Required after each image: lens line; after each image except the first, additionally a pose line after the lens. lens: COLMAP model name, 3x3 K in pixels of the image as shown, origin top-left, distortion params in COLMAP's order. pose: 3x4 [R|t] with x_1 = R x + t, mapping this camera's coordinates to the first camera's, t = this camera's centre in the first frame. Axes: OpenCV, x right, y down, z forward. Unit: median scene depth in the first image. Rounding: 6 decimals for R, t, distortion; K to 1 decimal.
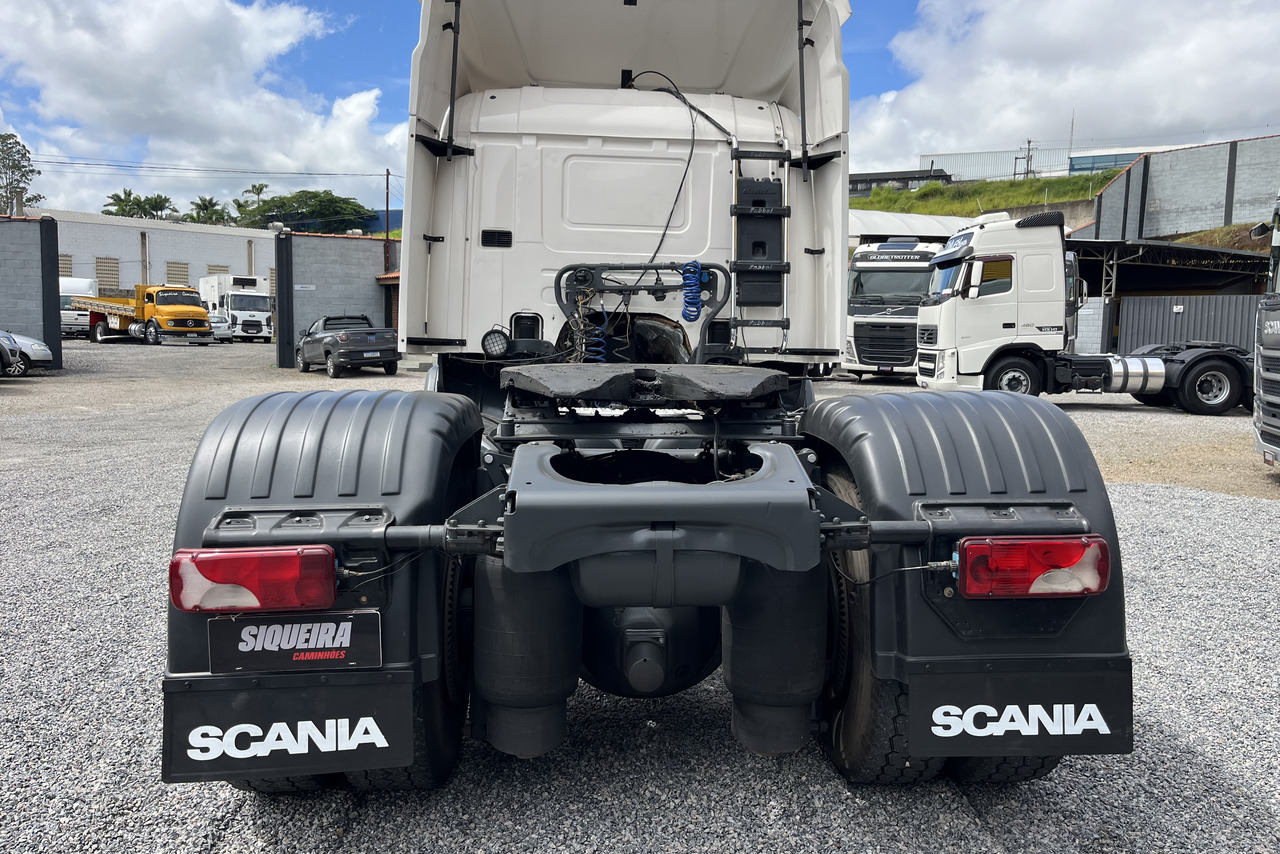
lens RADIAL K [[962.7, 0, 644.4], [0, 962.7, 411.7], [0, 0, 1]] dist [0.069064, -0.121645]
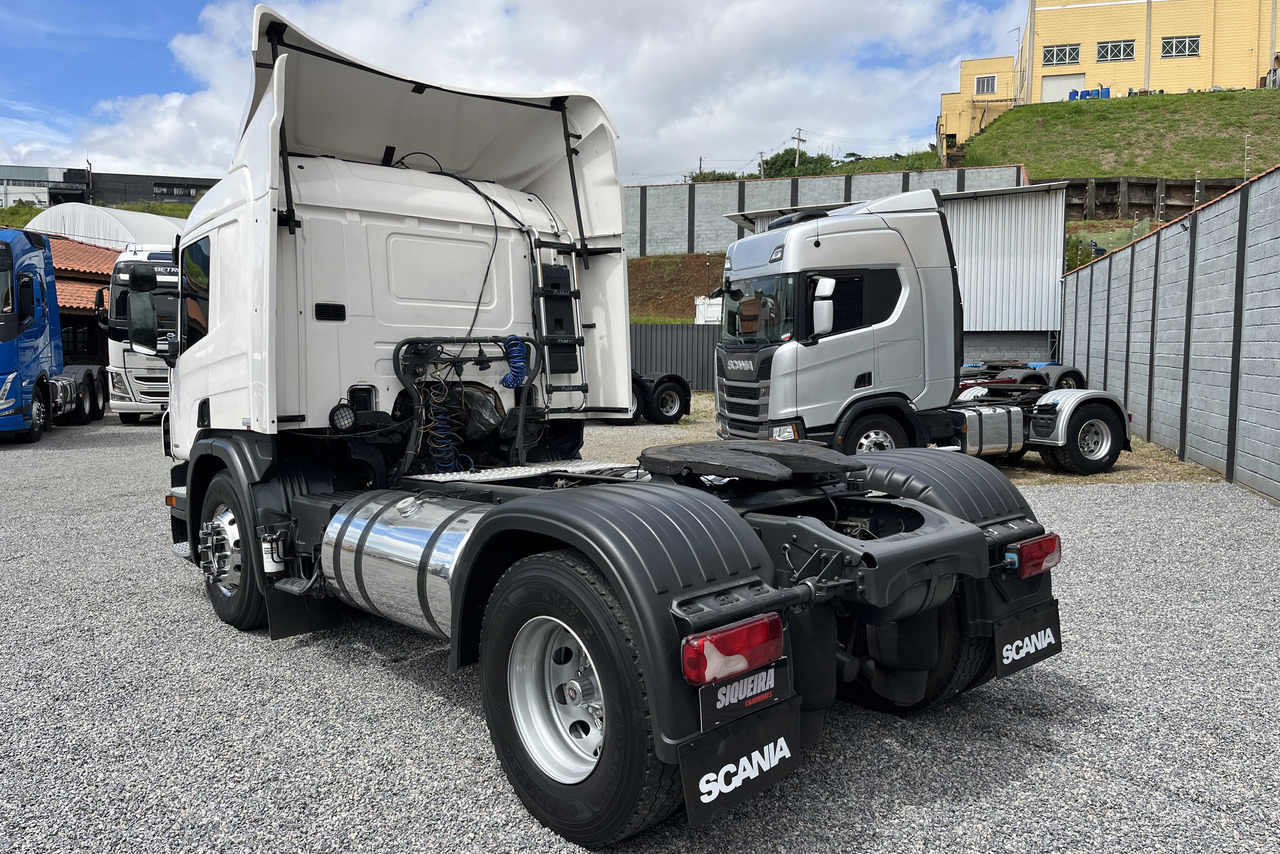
lens RADIAL K [[935.1, 0, 640.0], [0, 935.1, 427.0], [0, 0, 1]] dist [0.031643, -0.001643]
pose [[0.799112, -0.059687, 0.598212, -0.485940], [0.060768, 0.997982, 0.018399, -0.059092], [-0.598104, 0.021649, 0.801126, 0.032697]]
